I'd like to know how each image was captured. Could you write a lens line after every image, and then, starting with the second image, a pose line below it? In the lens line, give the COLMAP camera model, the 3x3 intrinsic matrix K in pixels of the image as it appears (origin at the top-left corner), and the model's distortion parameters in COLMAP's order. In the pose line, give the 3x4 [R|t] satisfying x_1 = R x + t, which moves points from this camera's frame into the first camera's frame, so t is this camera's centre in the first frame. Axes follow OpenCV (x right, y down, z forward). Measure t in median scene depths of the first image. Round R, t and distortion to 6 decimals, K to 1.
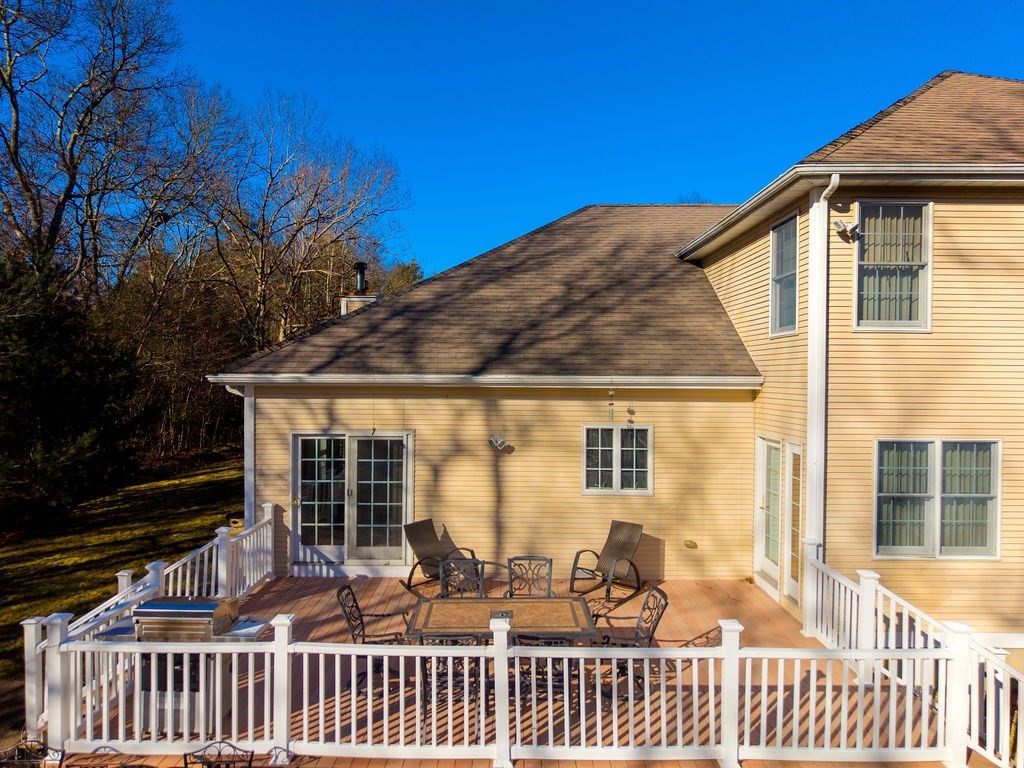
lens RADIAL K [[686.6, 0, 512.0], [0, 686.6, 384.0], [0, 0, 1]] dist [0.050001, -0.049181]
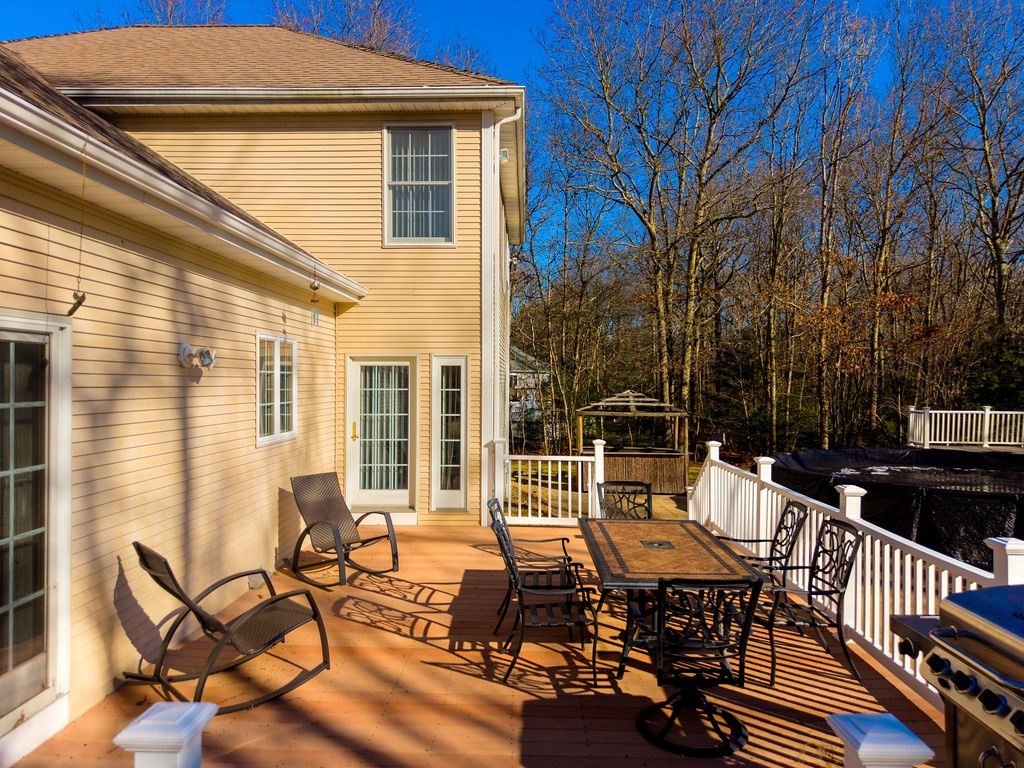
lens RADIAL K [[688.9, 0, 512.0], [0, 688.9, 384.0], [0, 0, 1]] dist [0.006461, -0.000474]
pose [[0.024168, -0.009703, 0.999661, -0.501652], [0.008888, 0.999915, 0.009490, 0.100837], [-0.999668, 0.008655, 0.024253, 0.758874]]
